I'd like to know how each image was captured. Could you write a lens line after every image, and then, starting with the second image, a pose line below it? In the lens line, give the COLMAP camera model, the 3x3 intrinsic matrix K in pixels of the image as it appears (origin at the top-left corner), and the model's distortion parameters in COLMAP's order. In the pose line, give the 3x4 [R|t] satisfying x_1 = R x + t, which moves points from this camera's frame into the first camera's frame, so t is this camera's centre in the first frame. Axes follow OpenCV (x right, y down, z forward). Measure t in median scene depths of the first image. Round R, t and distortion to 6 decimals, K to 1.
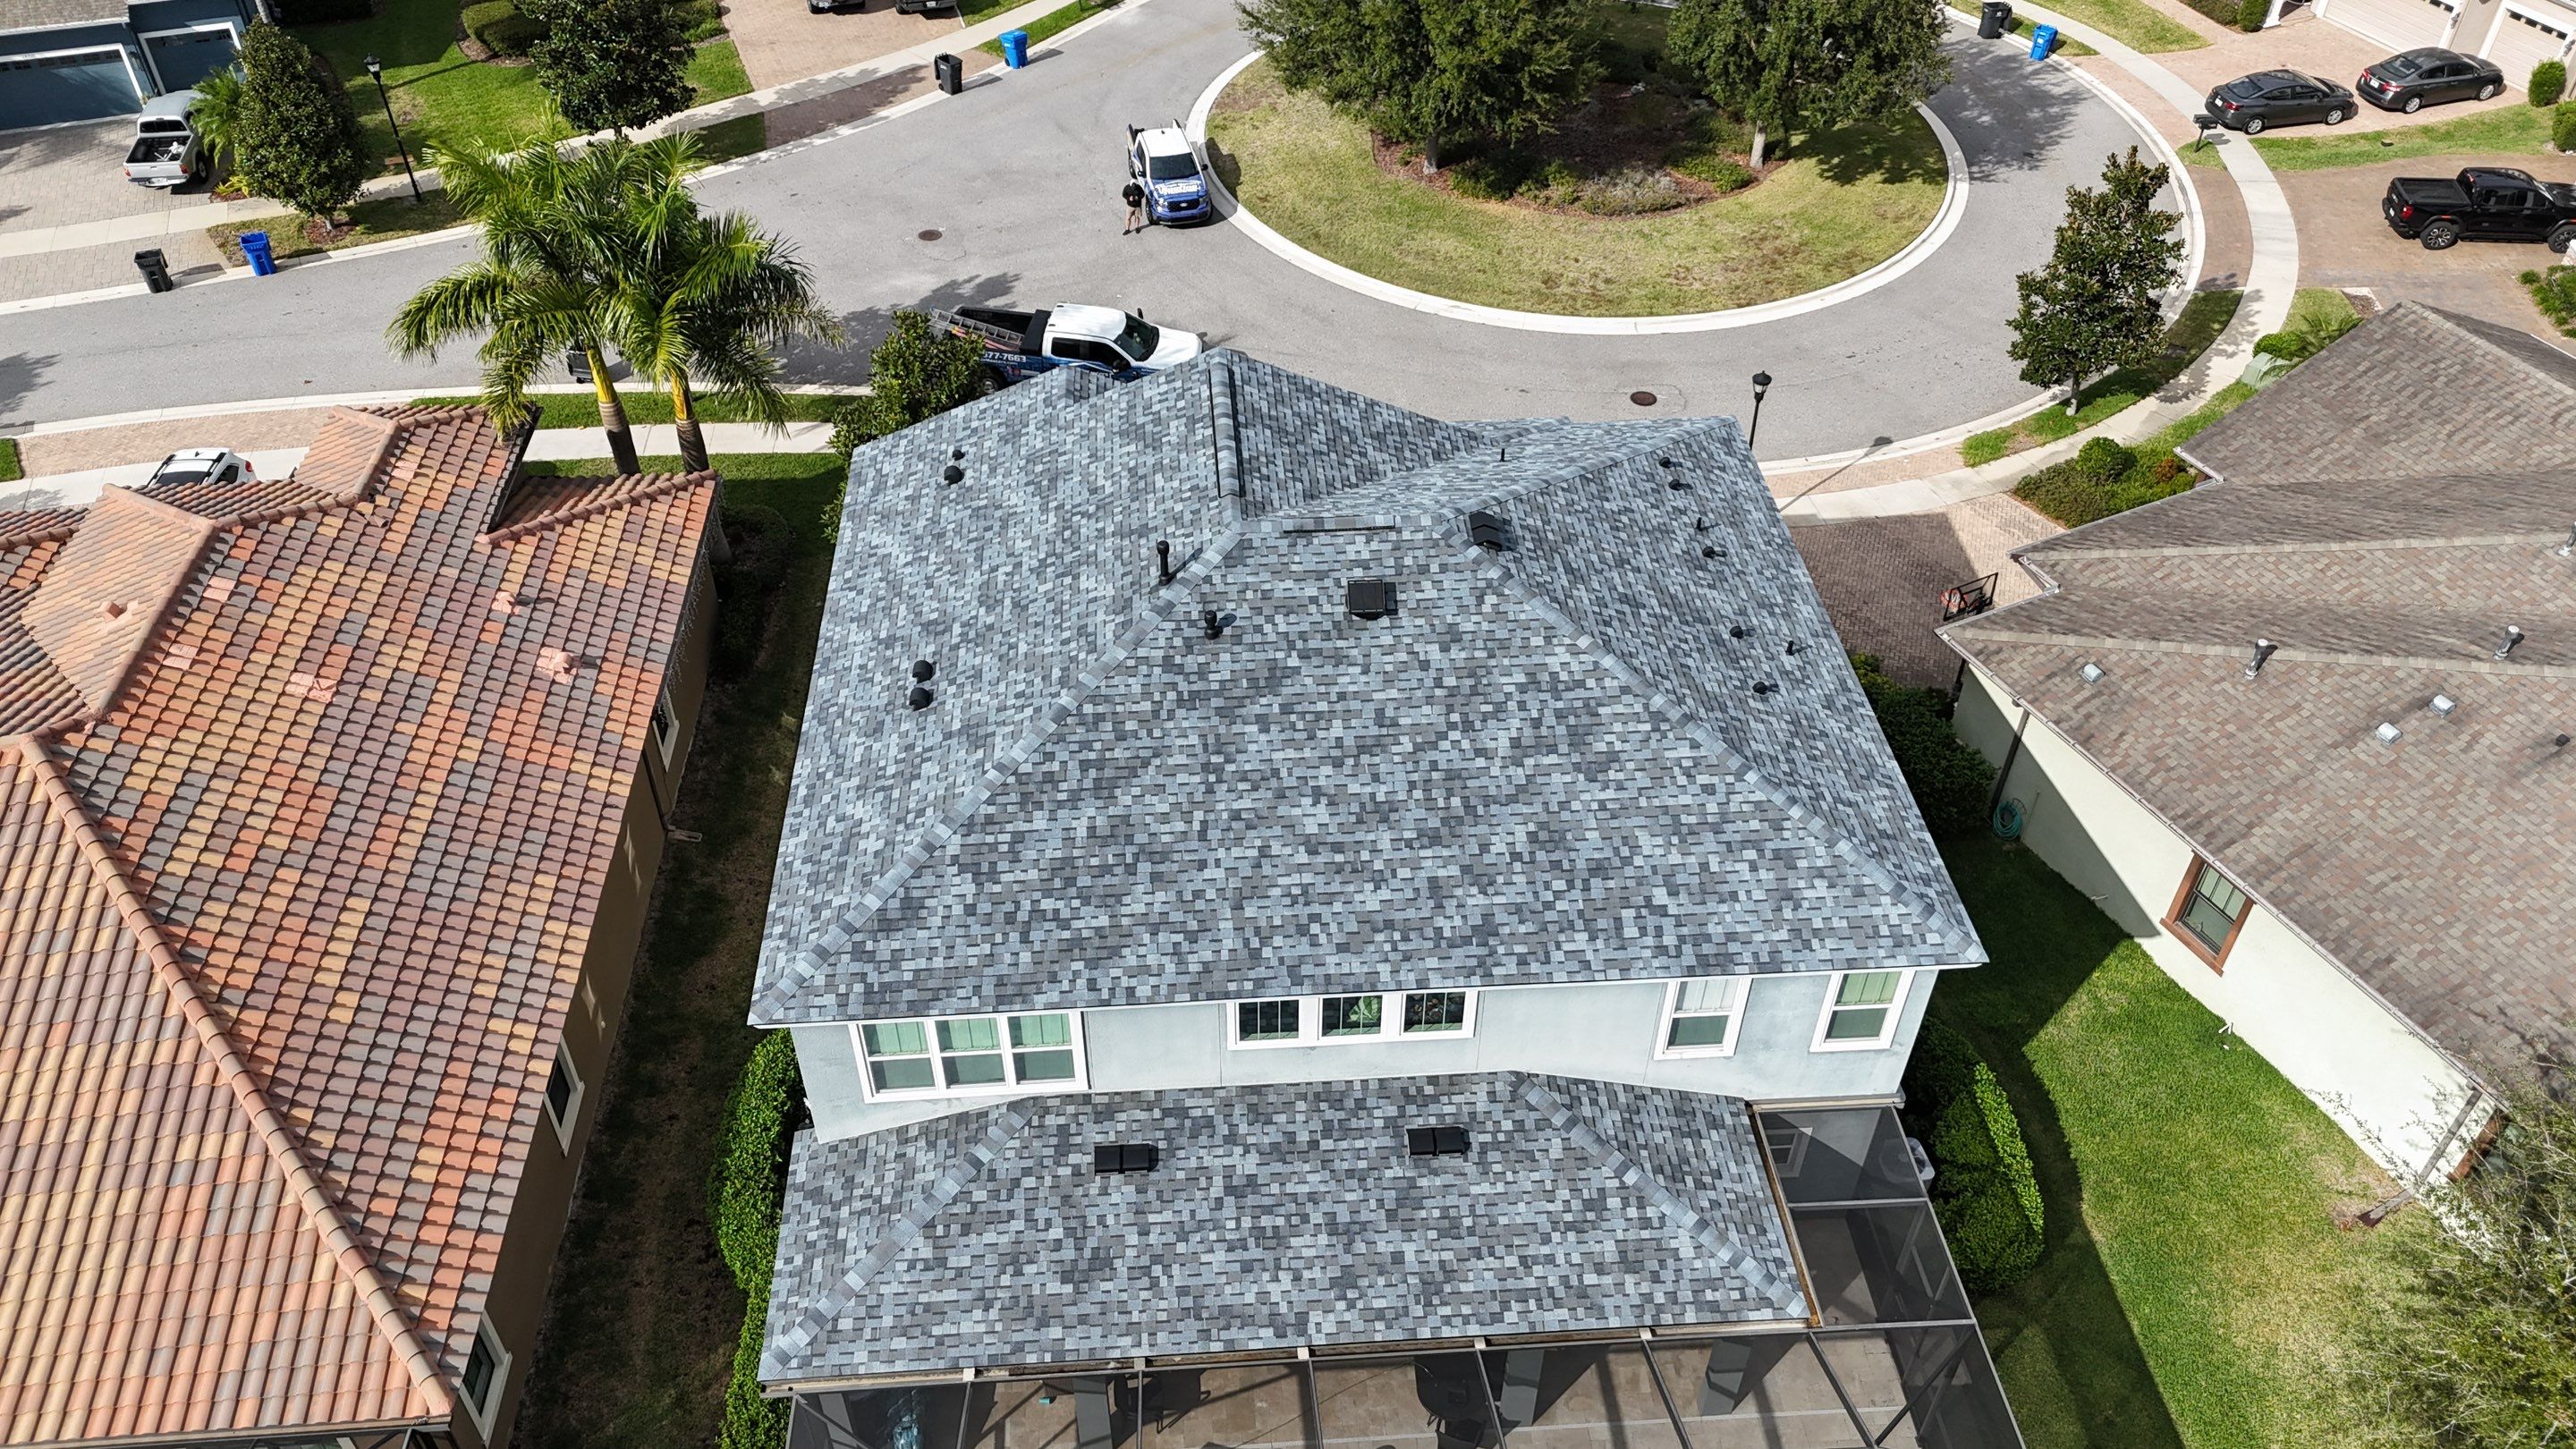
lens RADIAL K [[1877.0, 0, 1288.0], [0, 1877.0, 724.5], [0, 0, 1]] dist [0.158837, -0.247429]
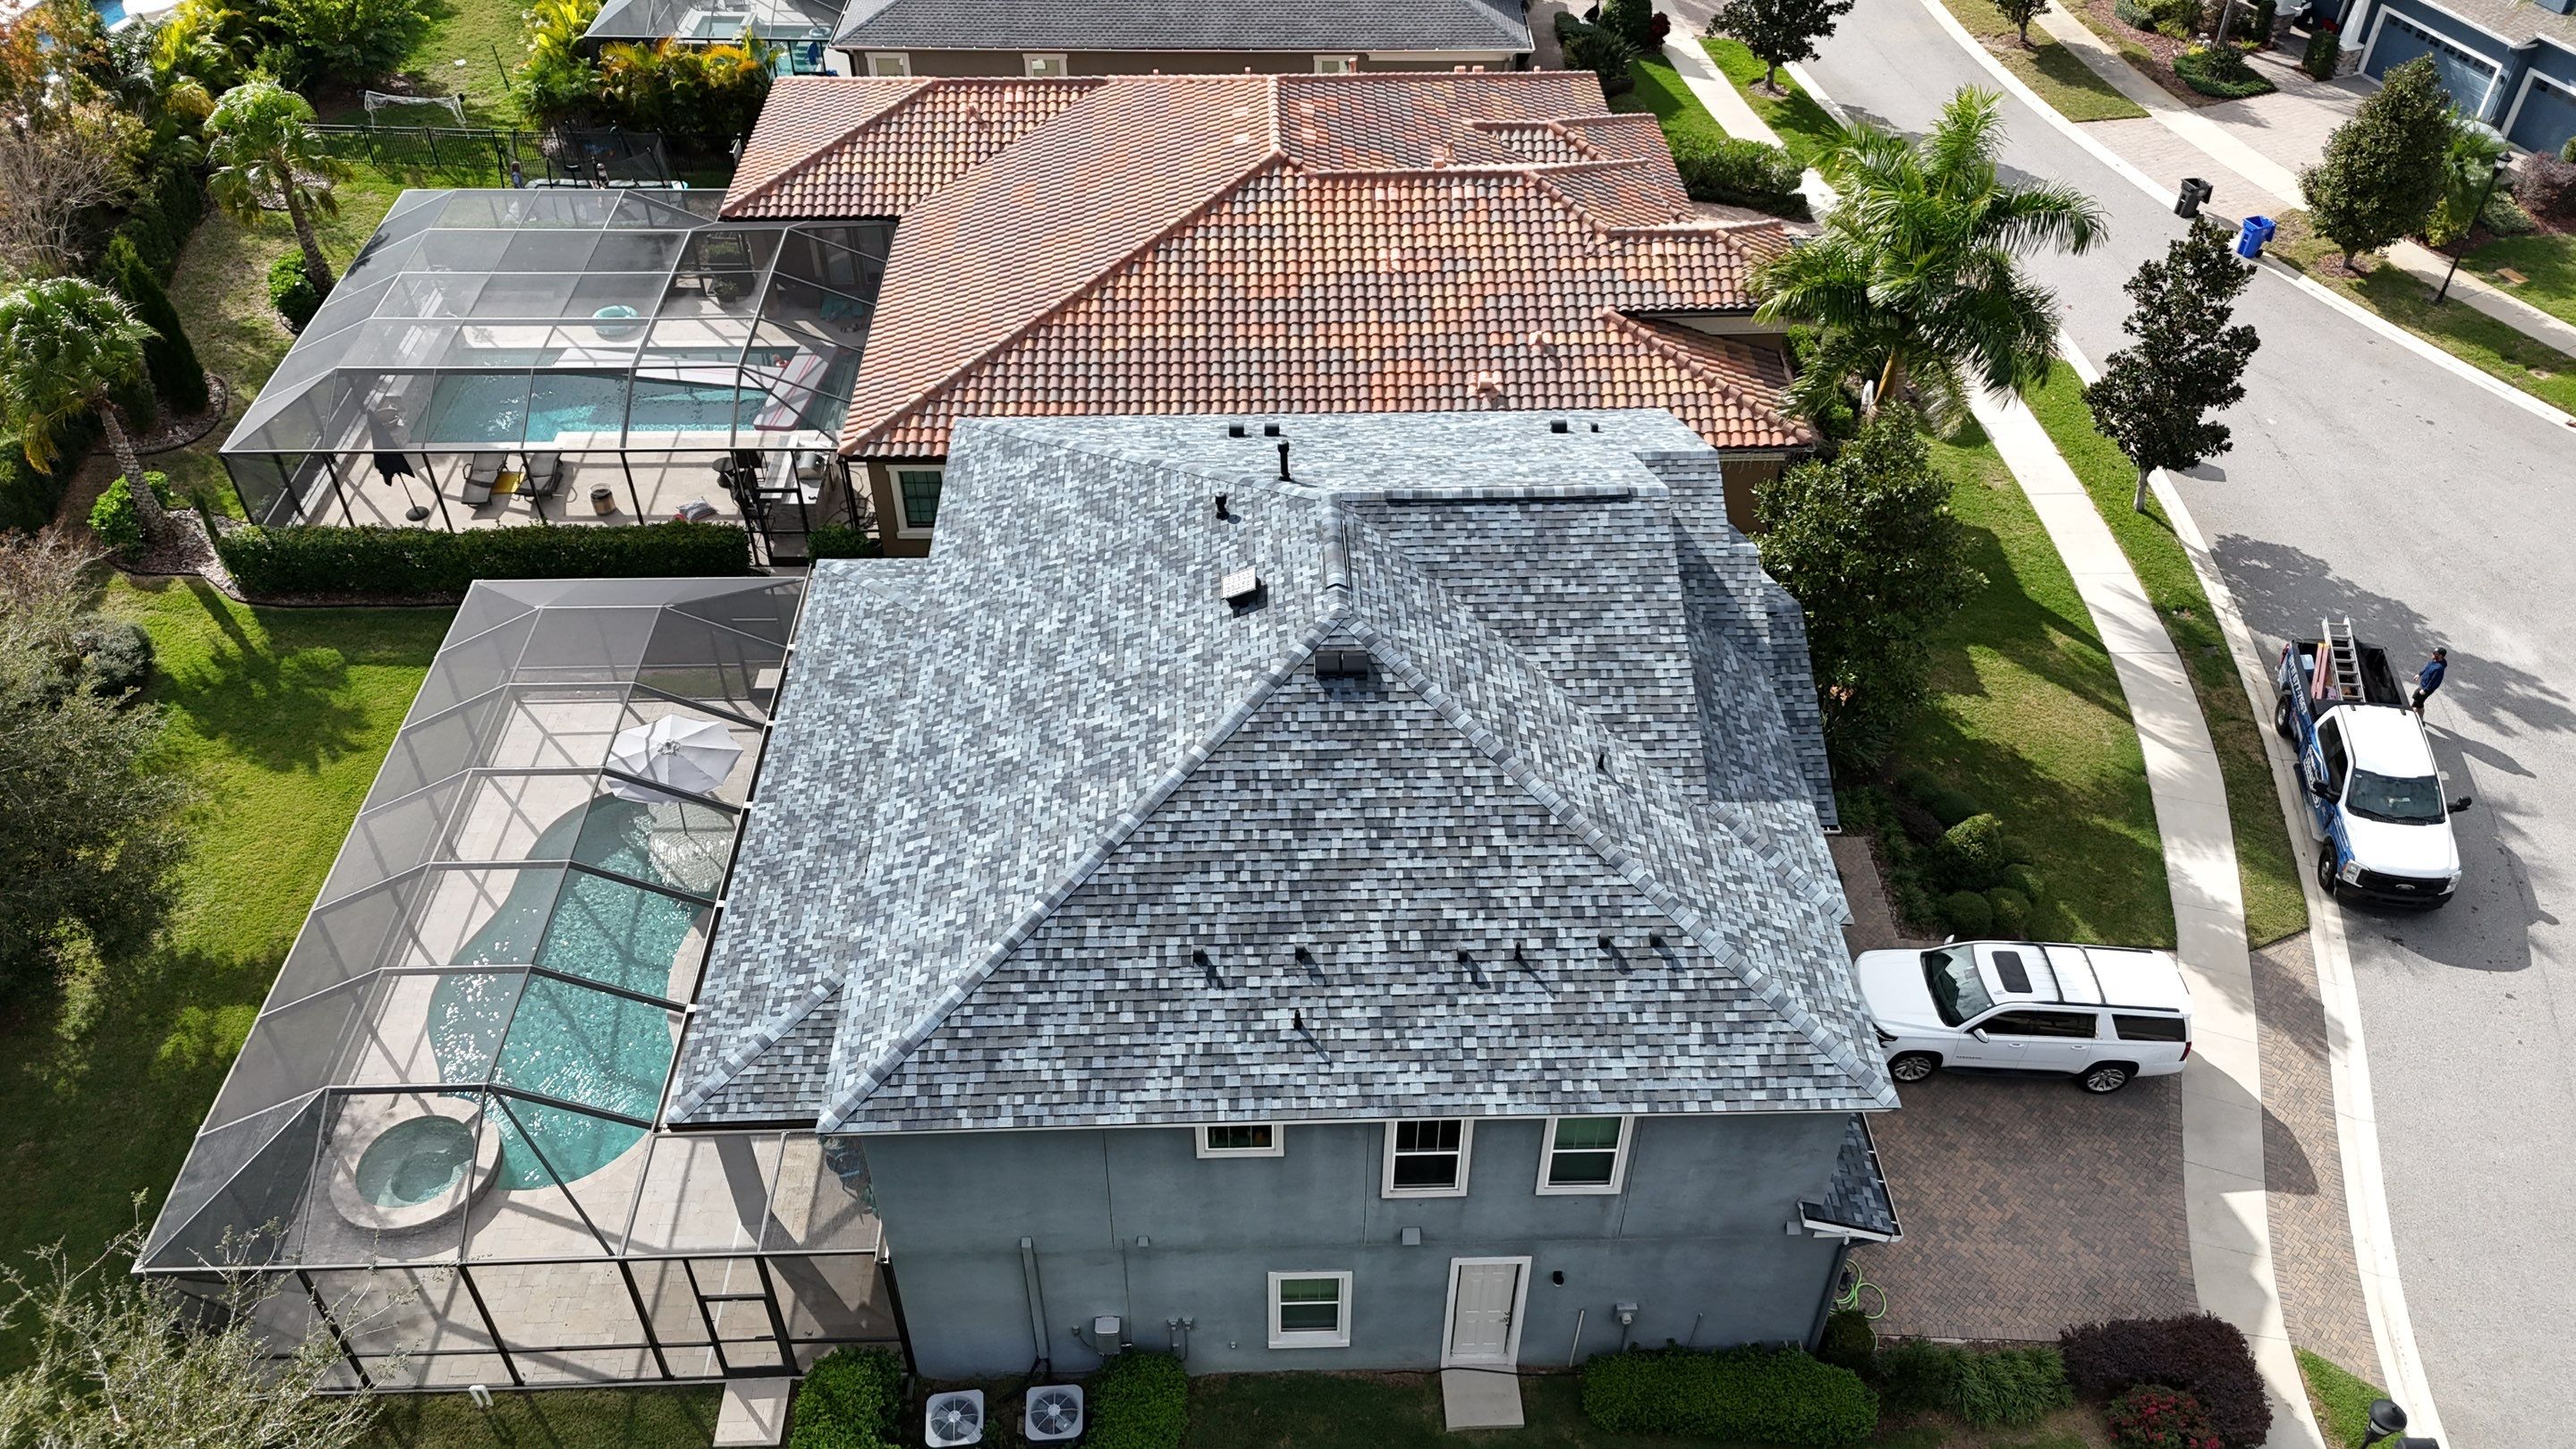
lens RADIAL K [[1877.0, 0, 1288.0], [0, 1877.0, 724.5], [0, 0, 1]] dist [0.158837, -0.247429]
pose [[-0.046314, 0.658086, -0.751517, 0.892262], [-0.660445, 0.544258, 0.517296, -0.594662], [0.749445, 0.520294, 0.409423, 0.667754]]
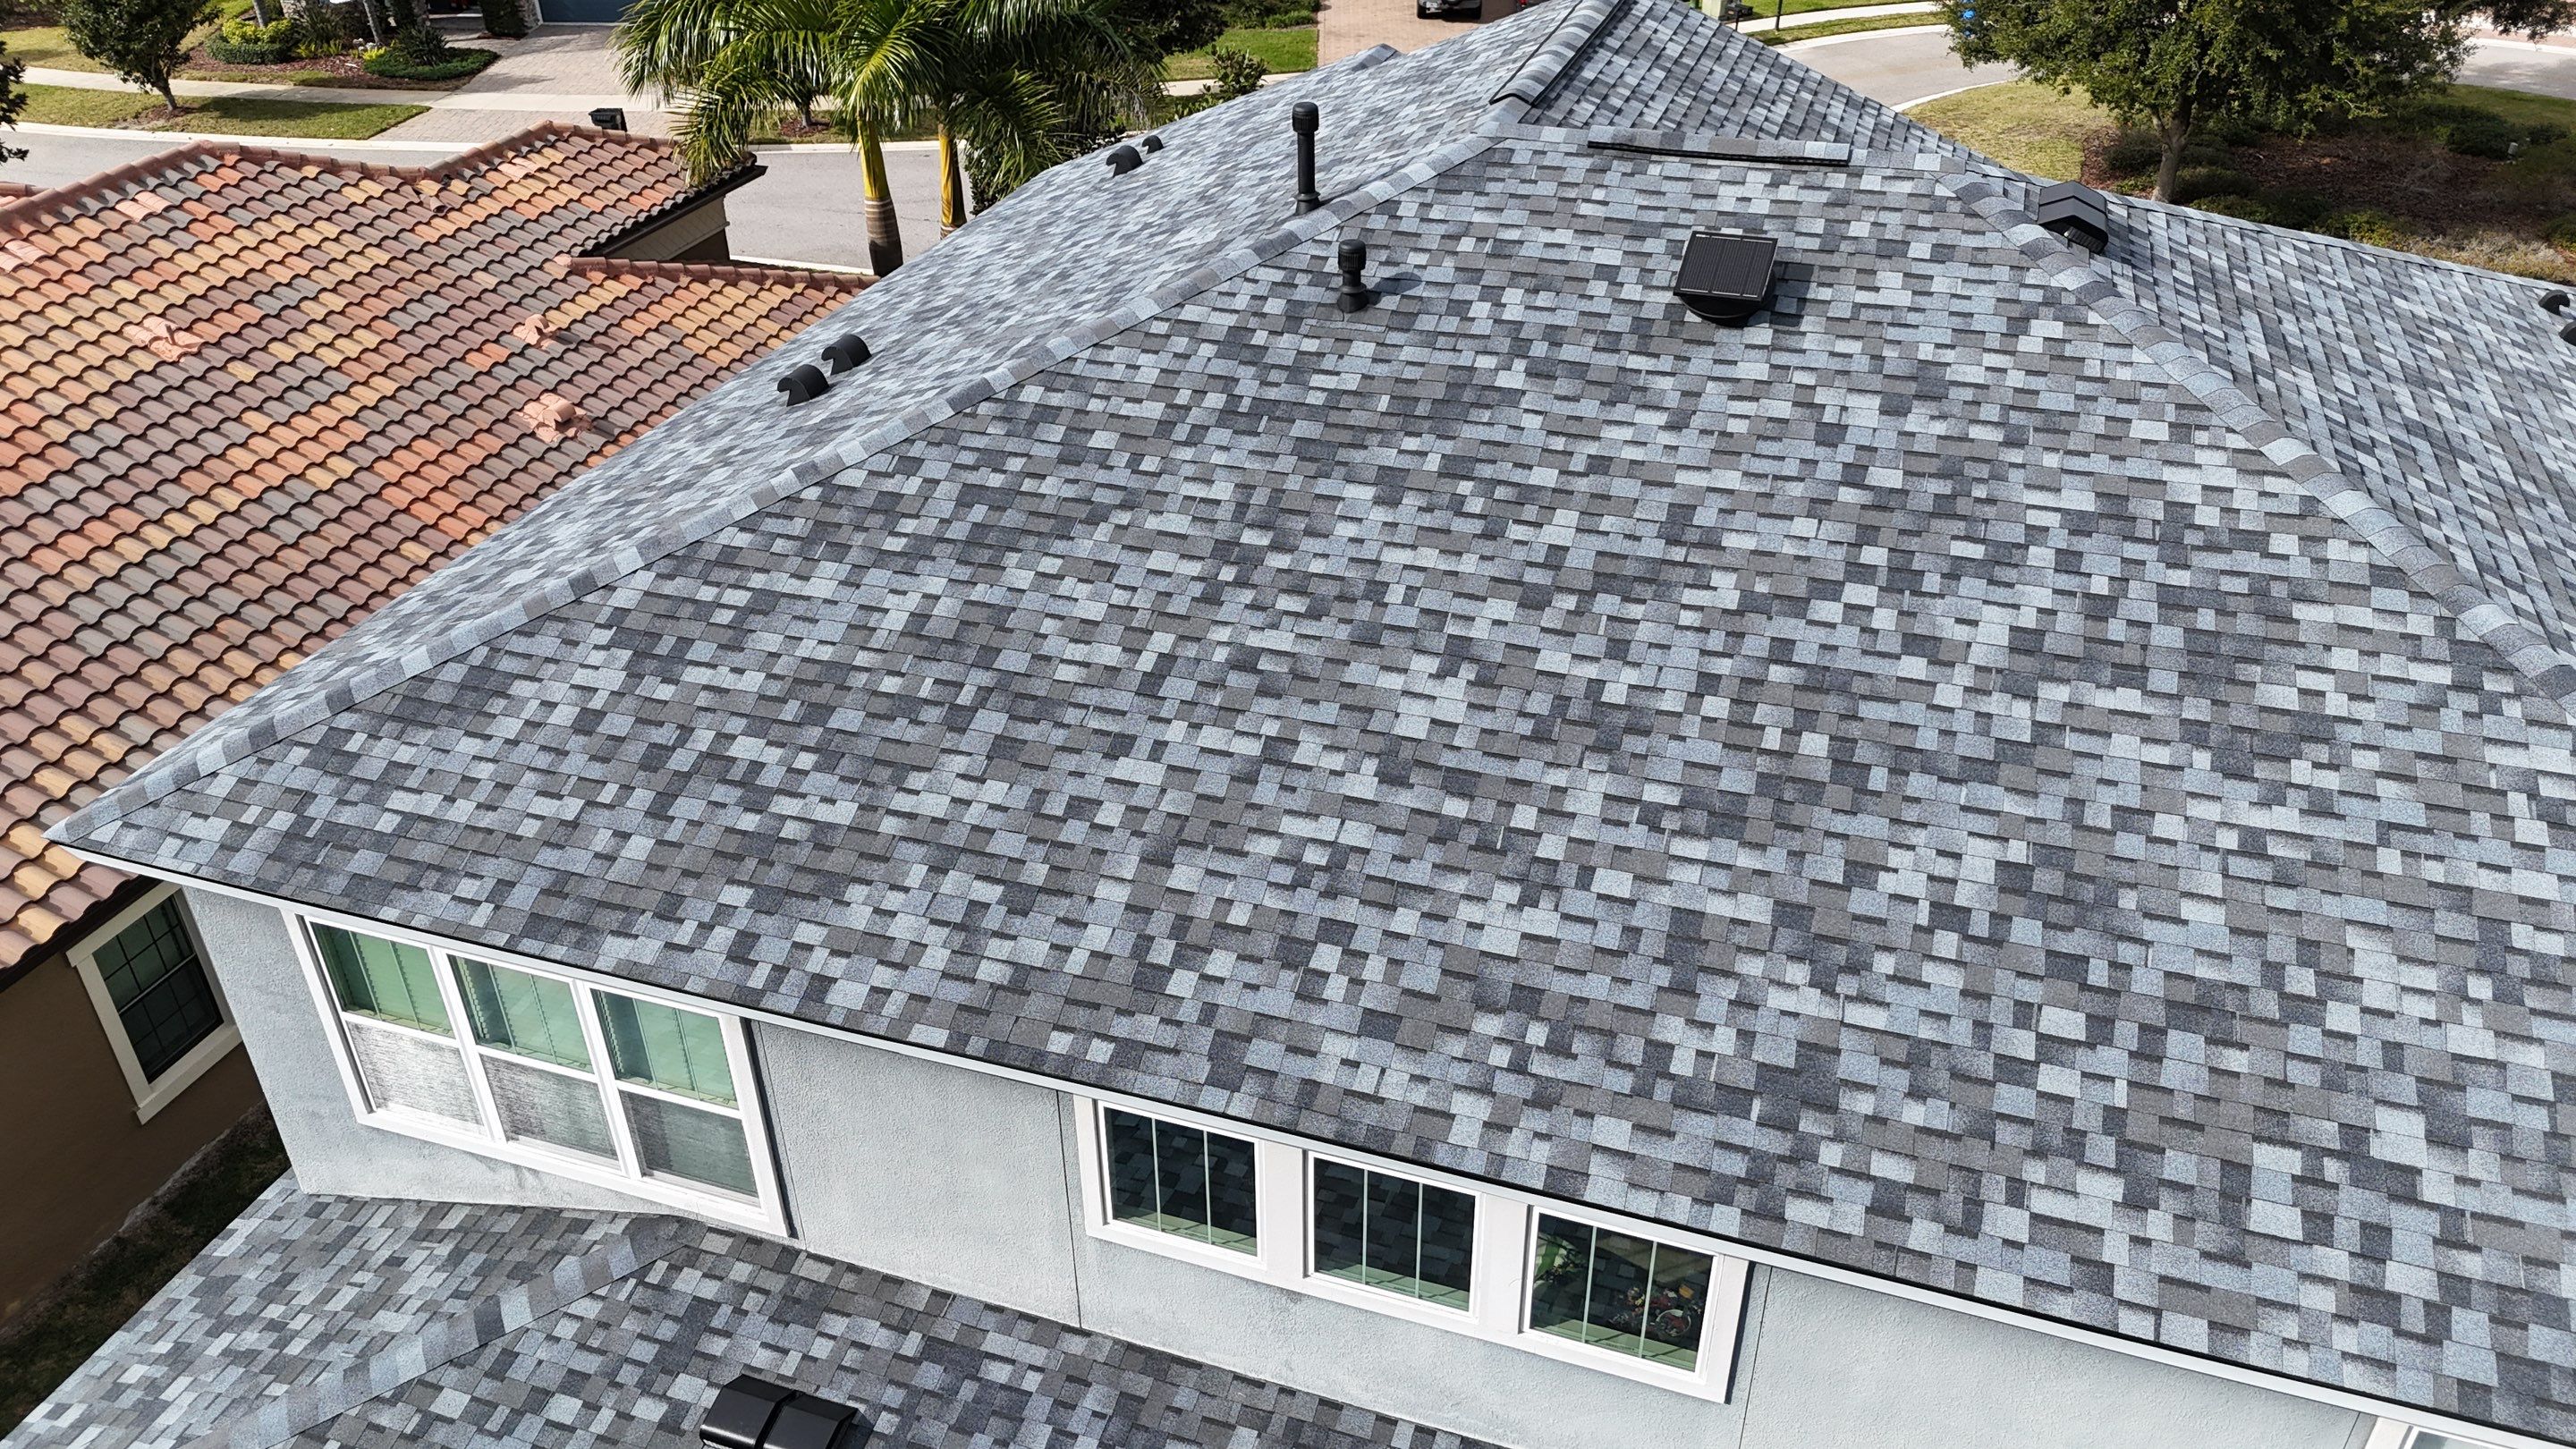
lens RADIAL K [[1887.5, 0, 1288.0], [0, 1887.5, 724.5], [0, 0, 1]] dist [0.088178, -0.096376]
pose [[0.921821, 0.198529, -0.332916, 0.116964], [-0.246517, 0.963071, -0.108277, 0.102450], [0.299125, 0.181882, 0.936719, 0.619176]]
